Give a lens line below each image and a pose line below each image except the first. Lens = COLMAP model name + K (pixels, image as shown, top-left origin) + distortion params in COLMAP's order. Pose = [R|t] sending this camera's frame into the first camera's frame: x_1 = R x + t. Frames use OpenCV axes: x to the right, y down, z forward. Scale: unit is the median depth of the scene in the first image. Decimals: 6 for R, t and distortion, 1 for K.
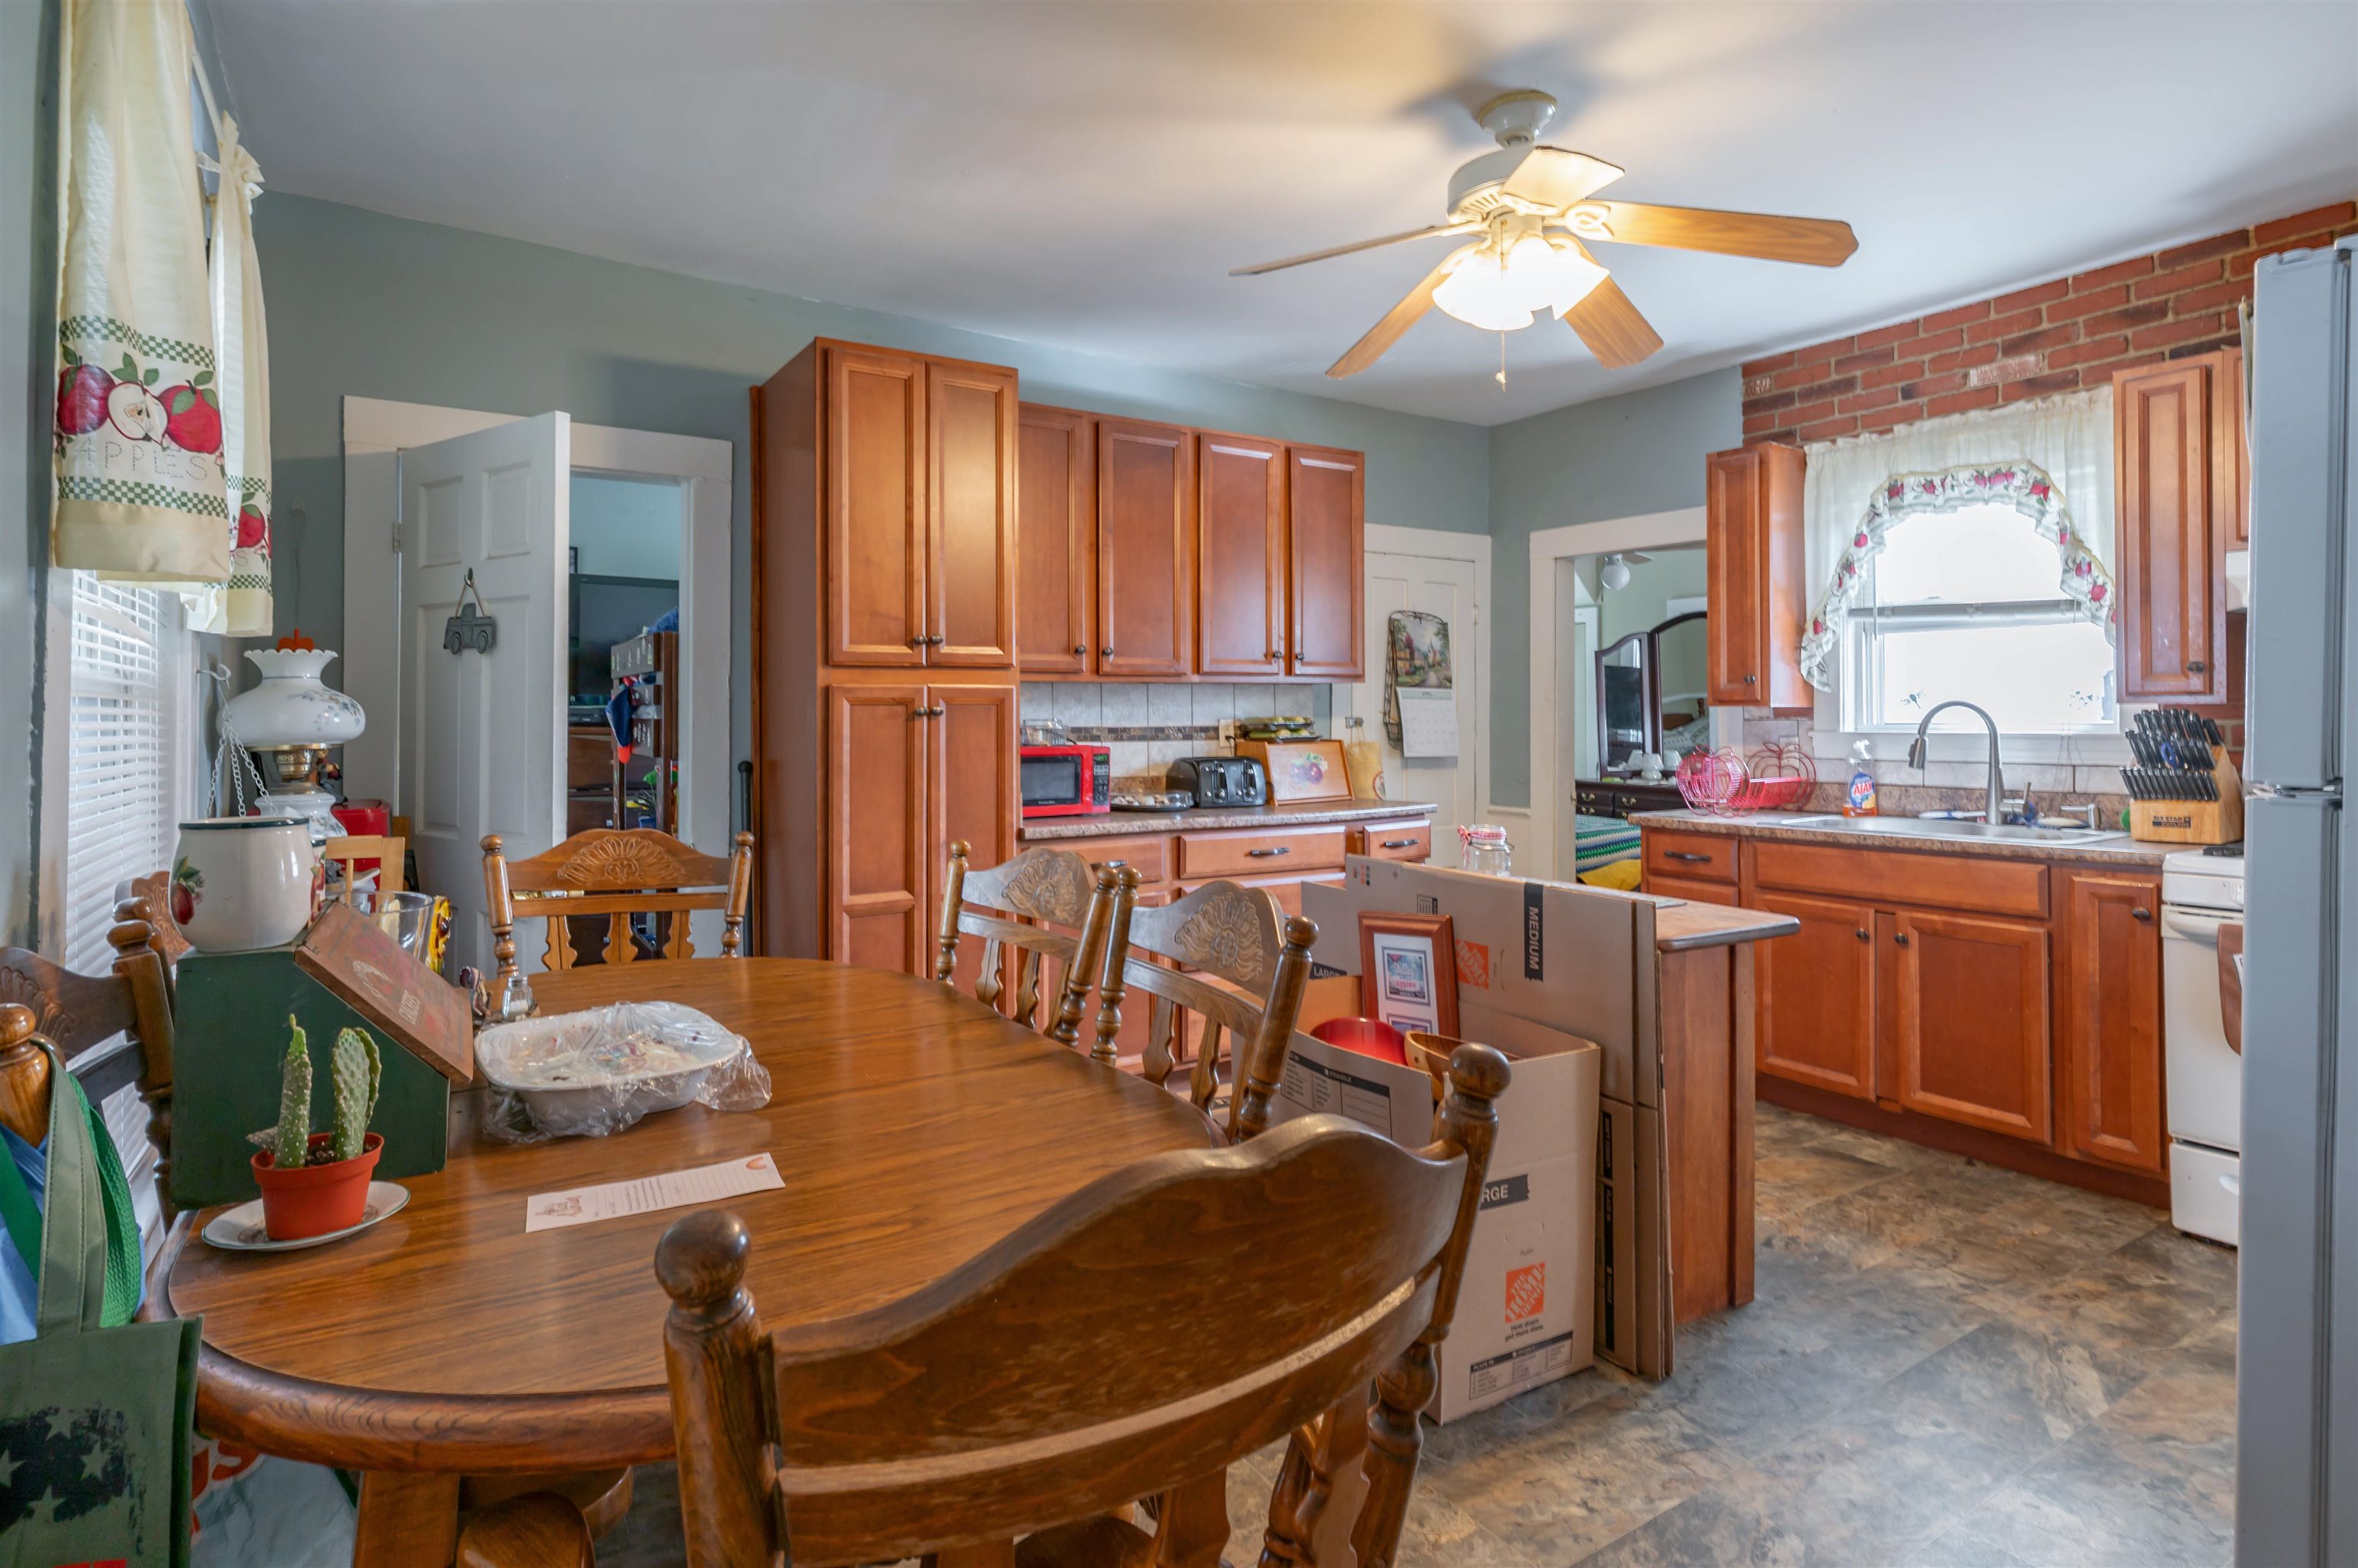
lens RADIAL K [[1152.3, 0, 1116.6], [0, 1152.3, 707.1], [0, 0, 1]] dist [-0.000627, 0.000207]
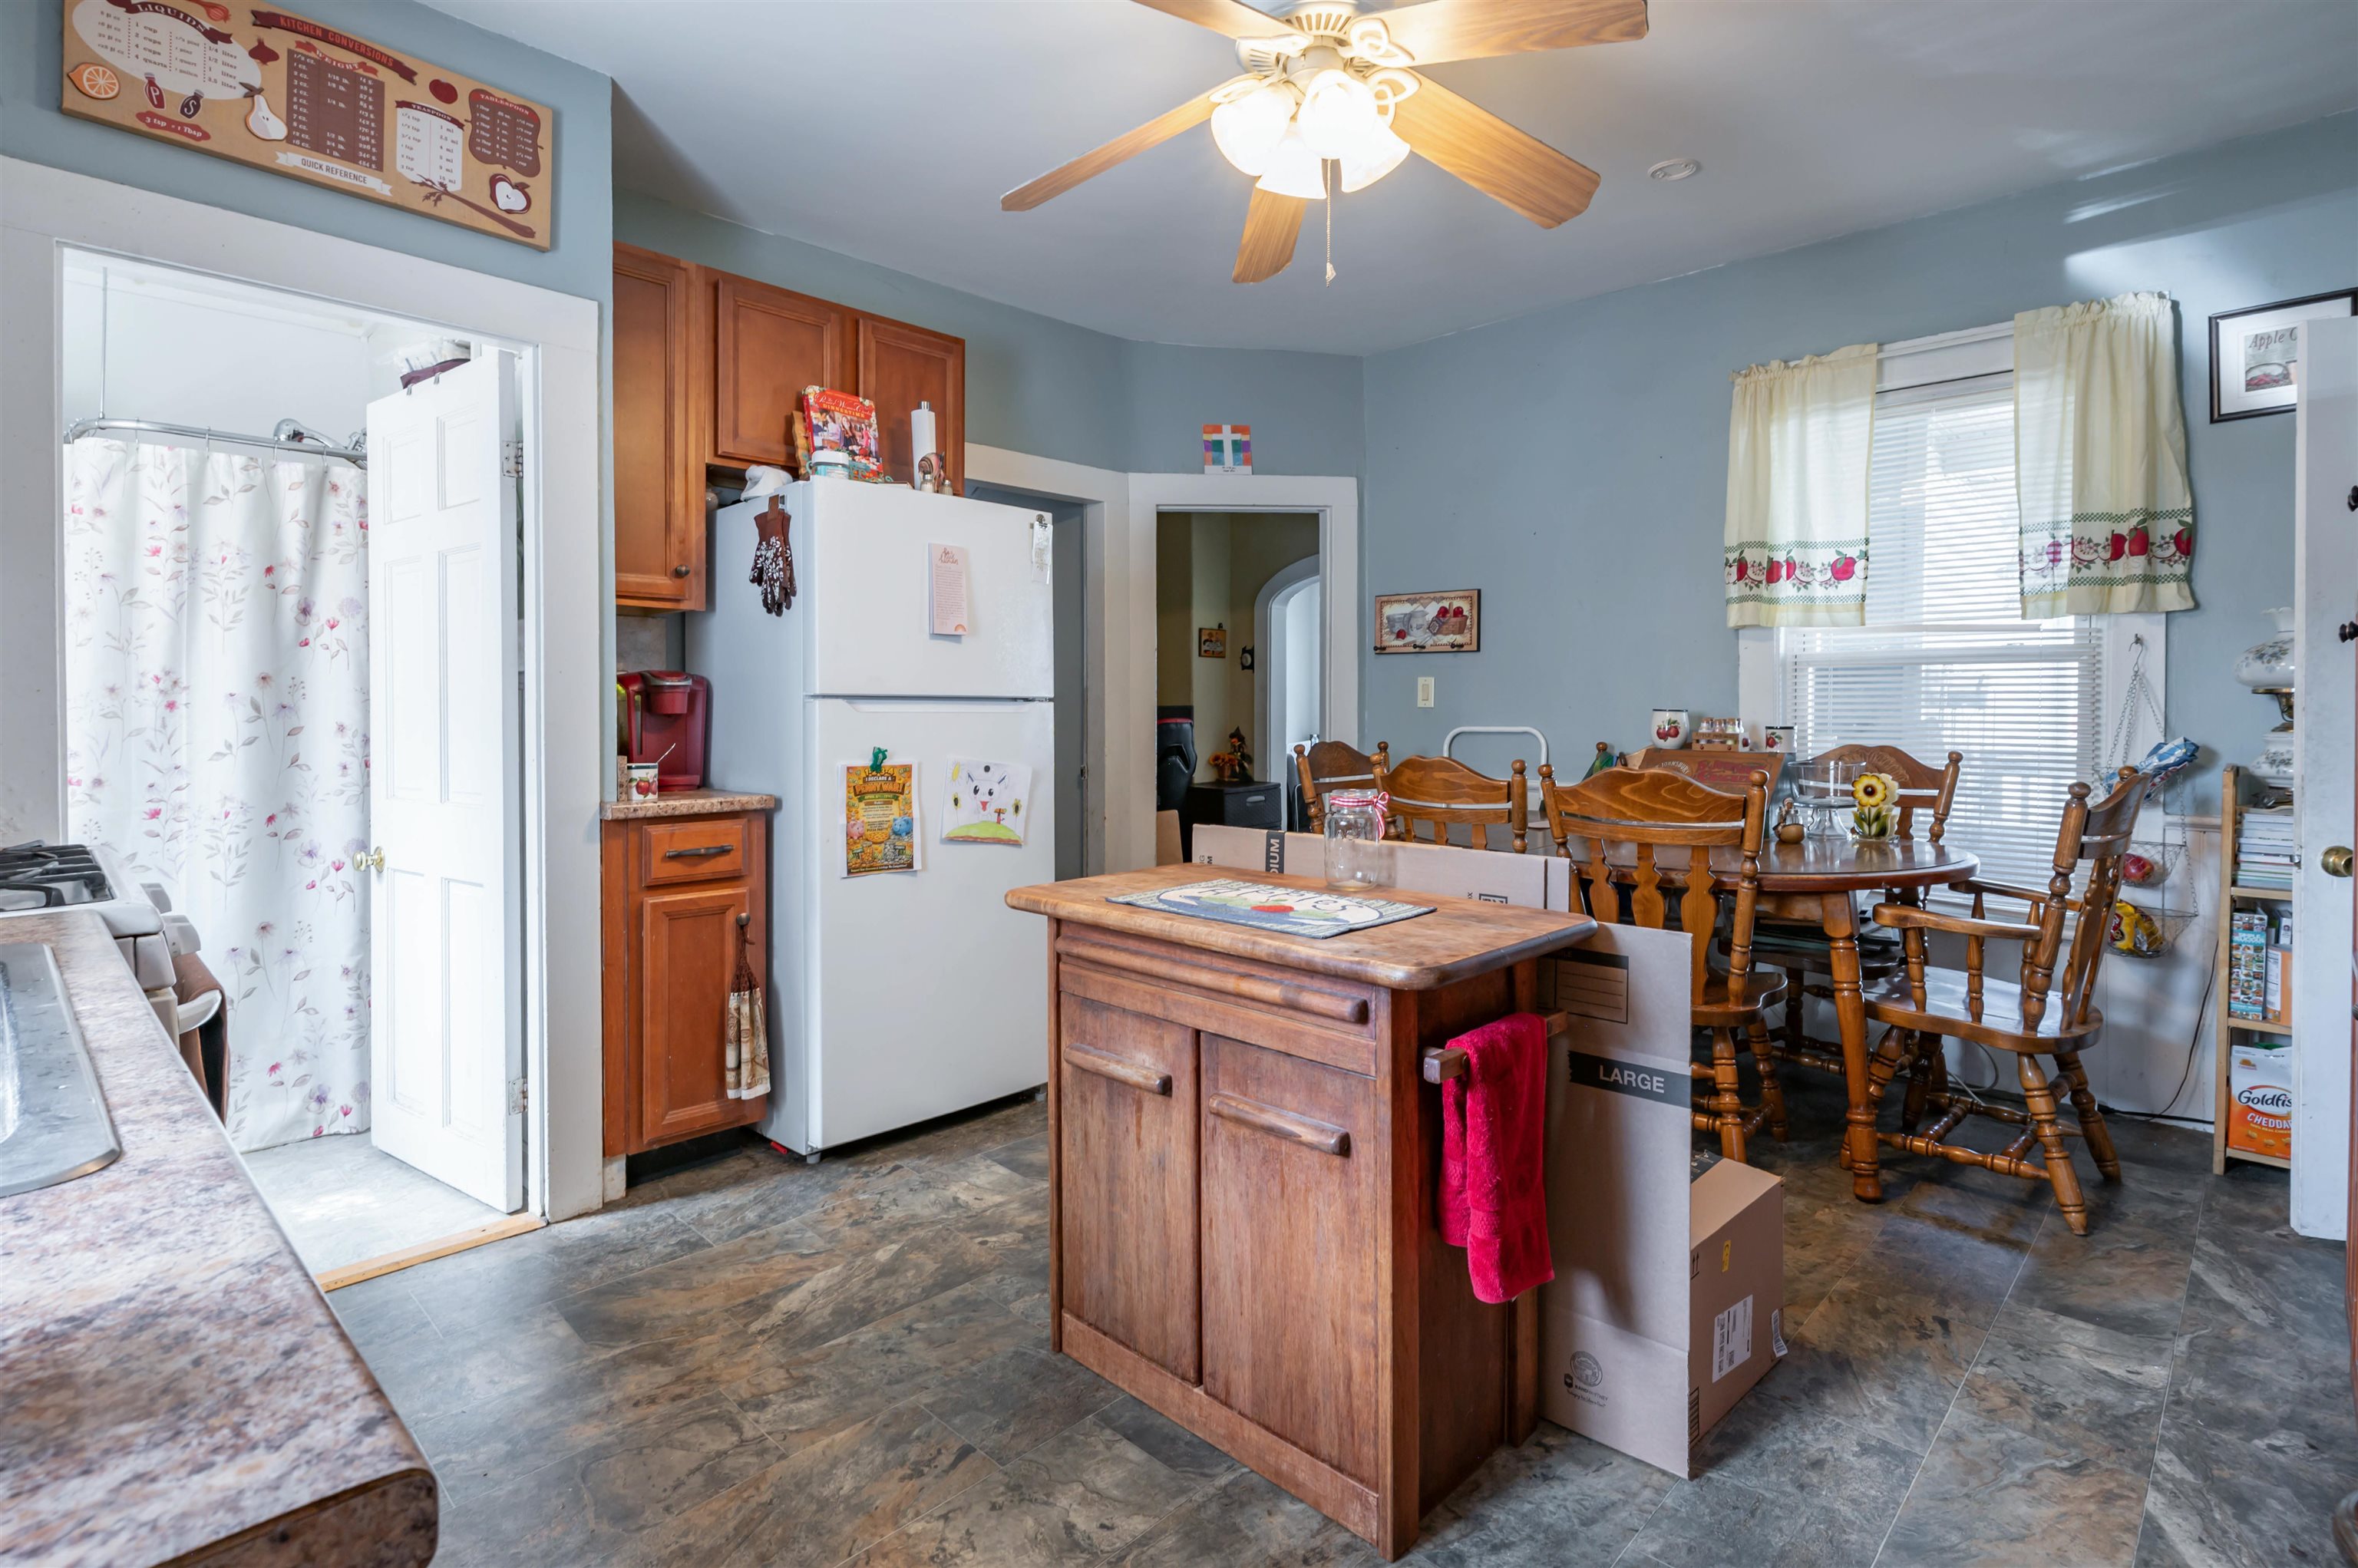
lens RADIAL K [[1152.3, 0, 1199.4], [0, 1152.3, 714.3], [0, 0, 1]] dist [-0.000627, 0.000207]
pose [[-0.962304, 0.007689, -0.271866, 0.413575], [0.008199, 0.999966, -0.000743, 0.032019], [0.271851, -0.002944, -0.962335, 1.129444]]
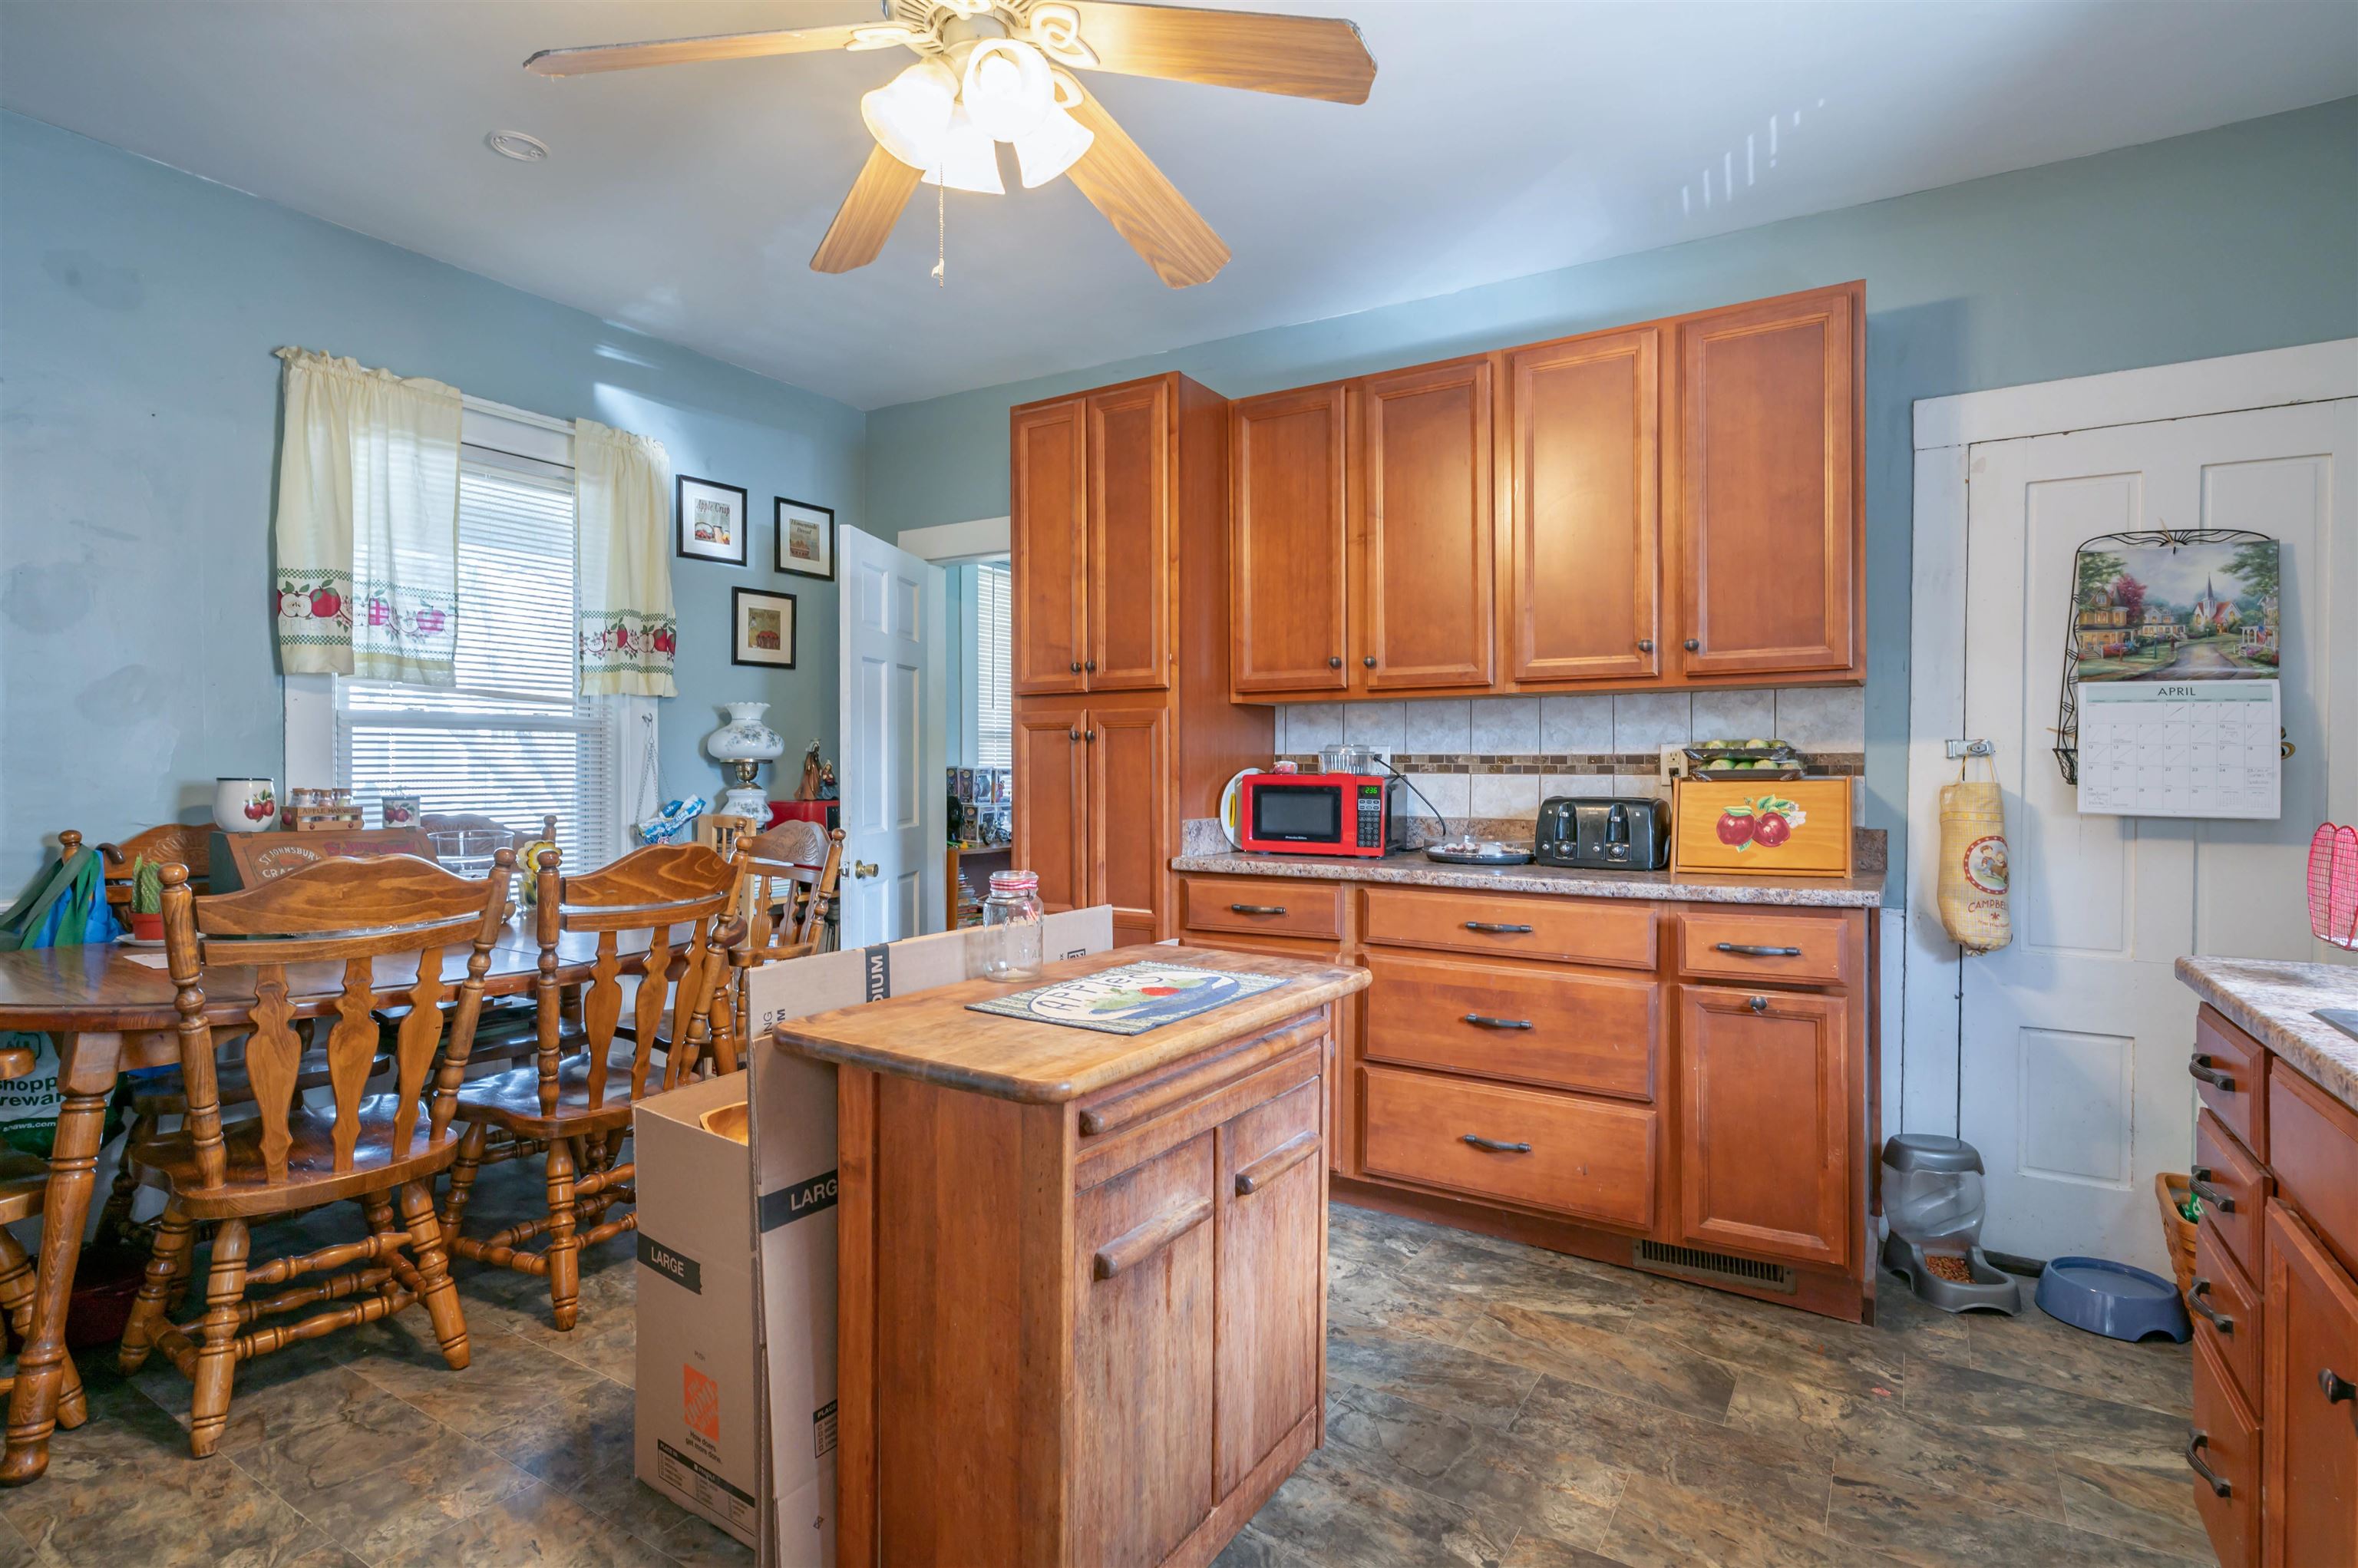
lens RADIAL K [[1152.3, 0, 1176.8], [0, 1152.3, 770.3], [0, 0, 1]] dist [-0.000627, 0.000207]
pose [[0.448787, 0.010854, -0.893573, 0.662459], [0.002994, 0.999902, 0.013650, 0.017862], [0.893634, -0.008802, 0.448711, 0.496956]]
